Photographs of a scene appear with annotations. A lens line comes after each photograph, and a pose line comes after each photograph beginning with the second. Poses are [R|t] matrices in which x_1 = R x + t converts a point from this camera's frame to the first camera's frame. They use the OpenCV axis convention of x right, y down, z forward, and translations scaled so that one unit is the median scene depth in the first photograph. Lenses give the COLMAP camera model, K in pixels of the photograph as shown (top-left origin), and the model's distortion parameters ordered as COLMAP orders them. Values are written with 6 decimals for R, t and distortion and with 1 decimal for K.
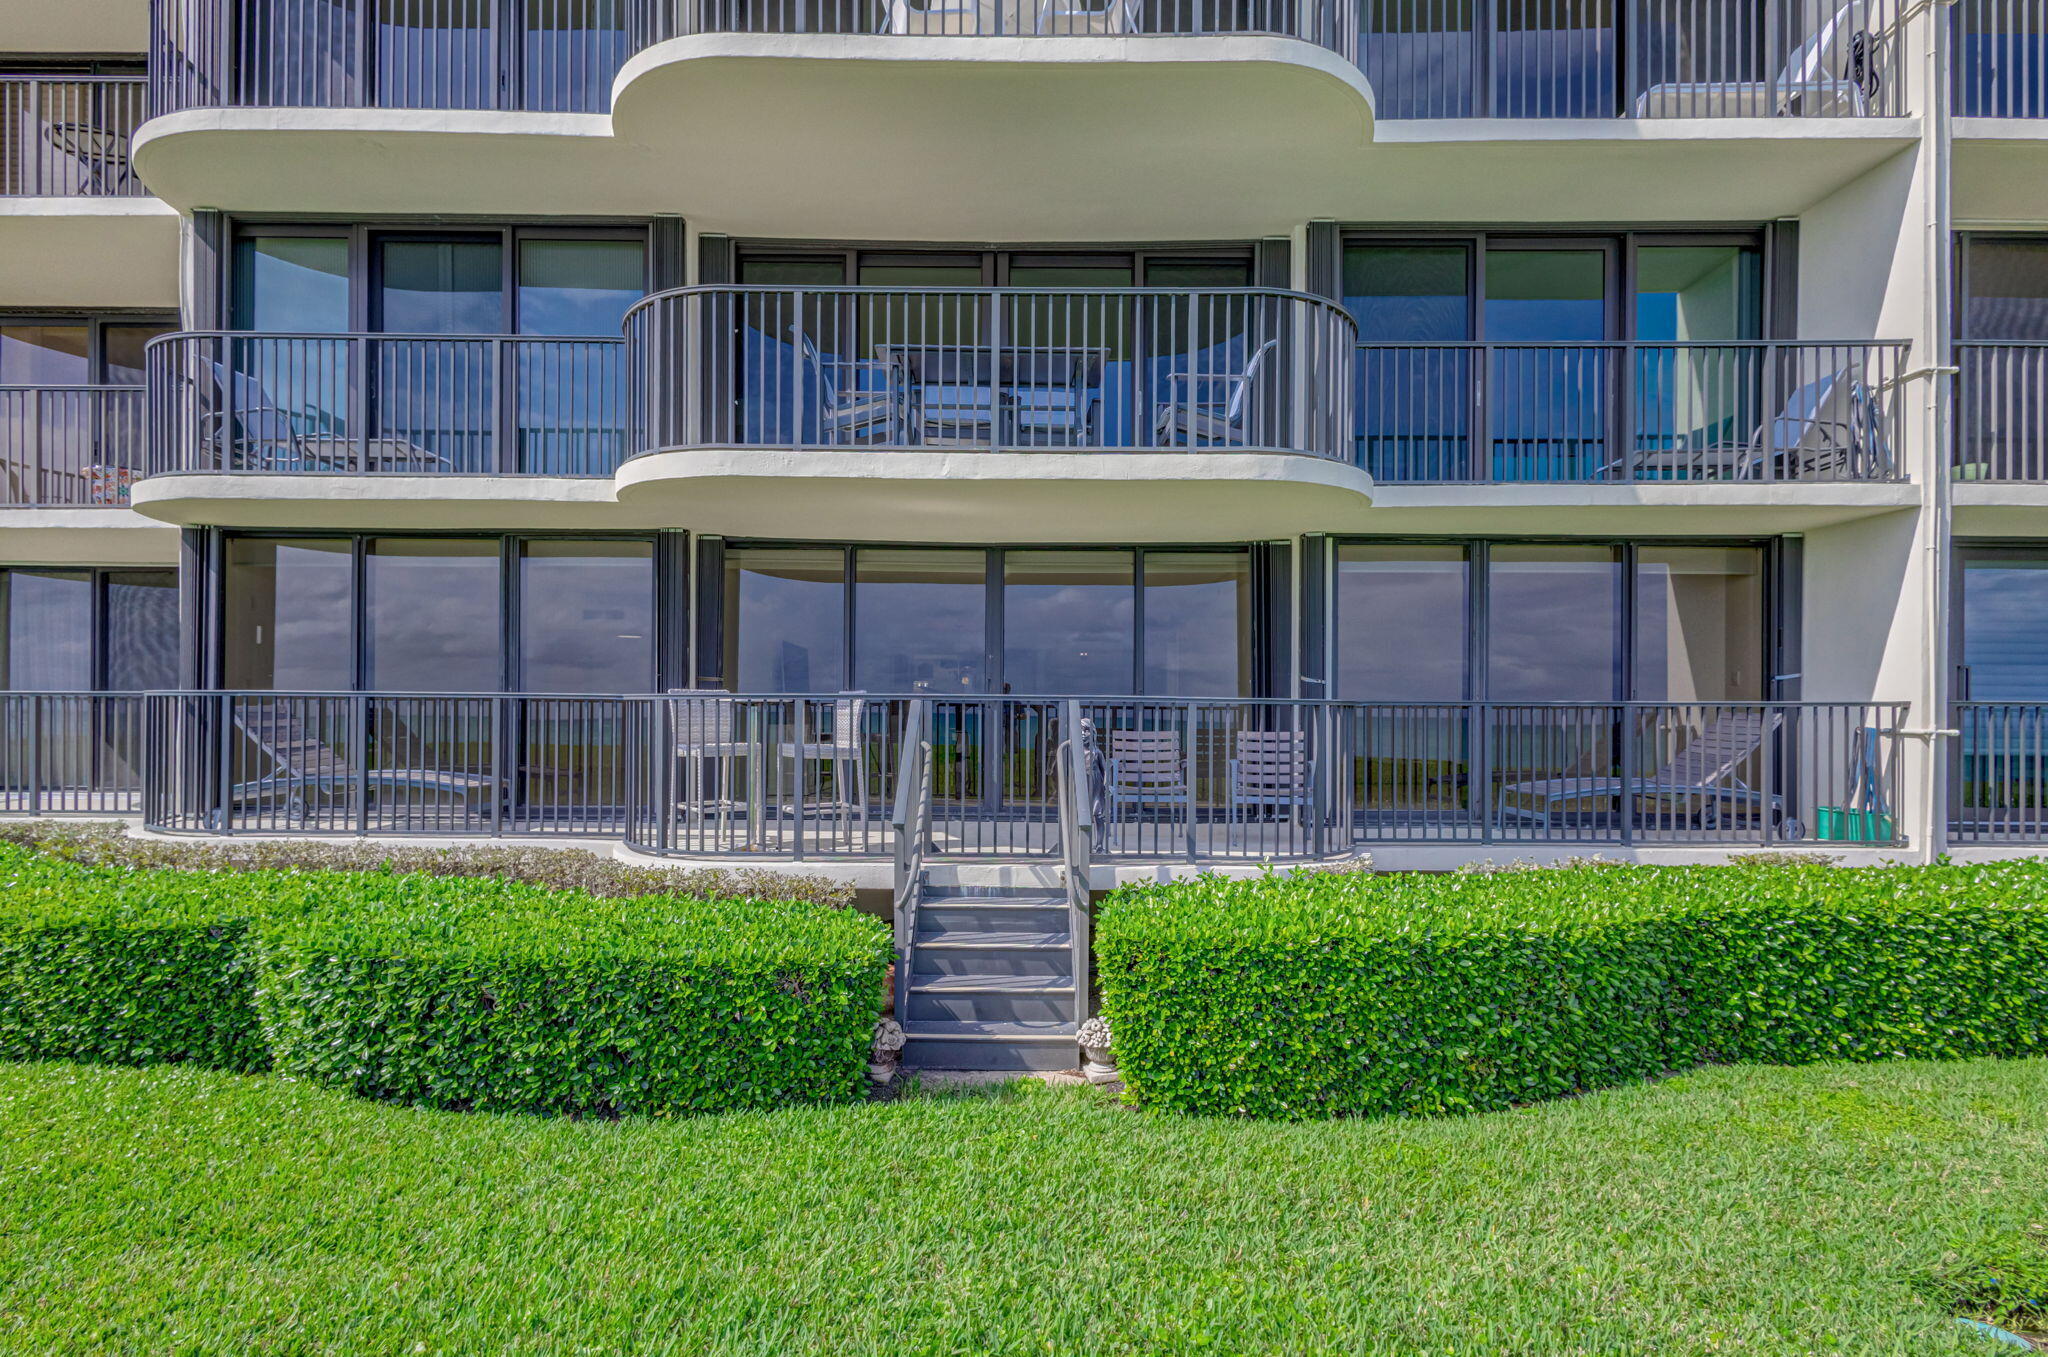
lens RADIAL K [[945.6, 0, 1006.4], [0, 945.6, 713.2], [0, 0, 1]] dist [0.011467, 0.000291]
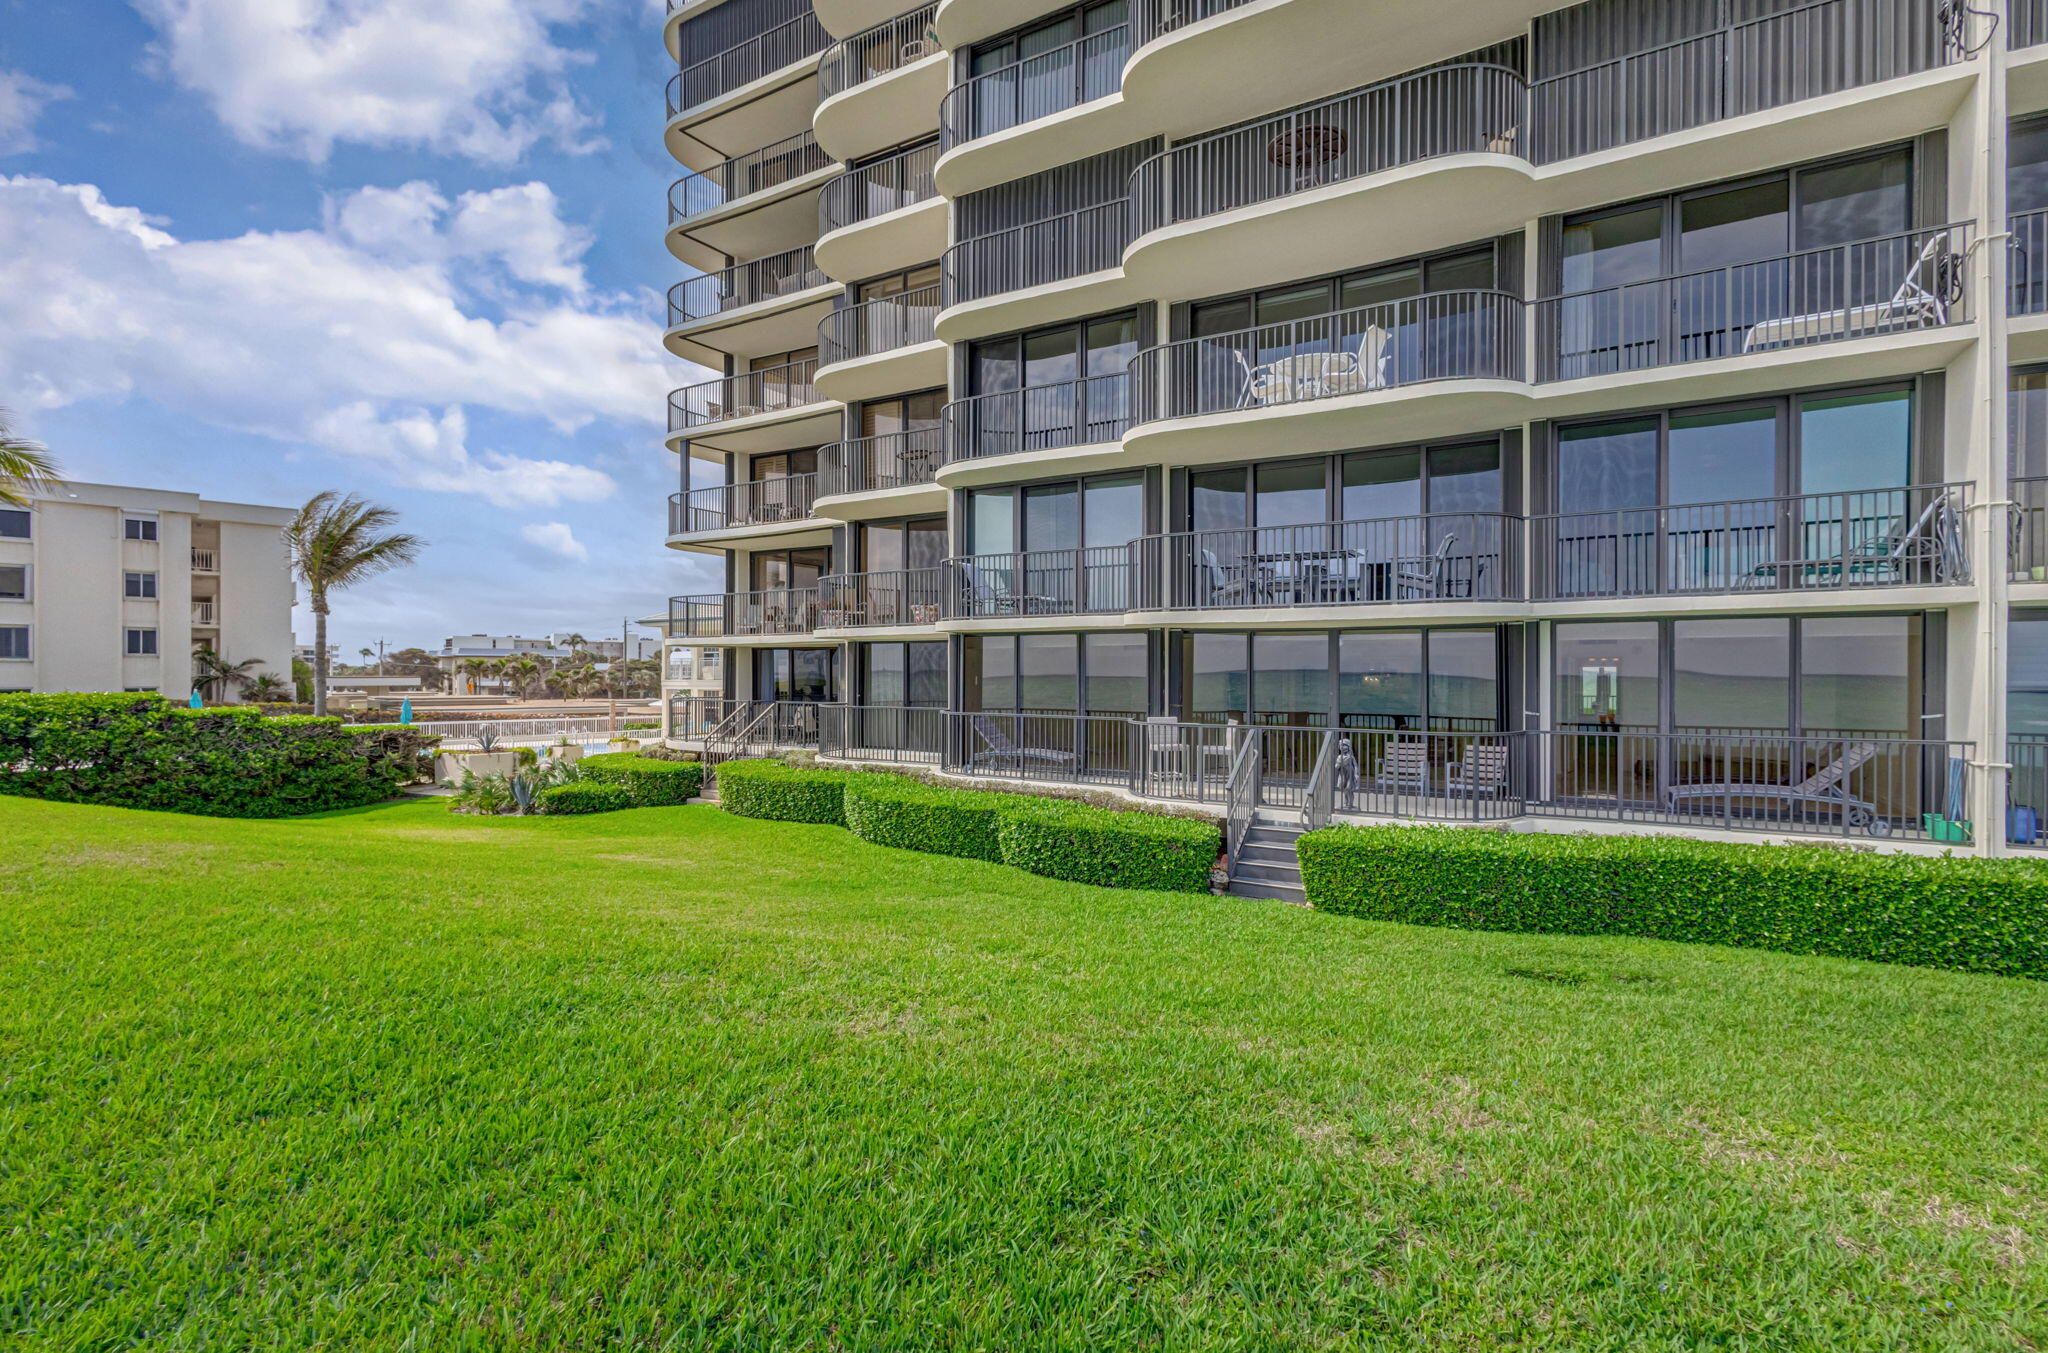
lens RADIAL K [[991.6, 0, 1023.7], [0, 991.6, 677.7], [0, 0, 1]] dist [0.001750, -0.000141]
pose [[0.854223, -0.000867, -0.519906, 0.599462], [0.006082, 0.999947, 0.008324, -0.146081], [0.519871, -0.010273, 0.854183, -1.102640]]
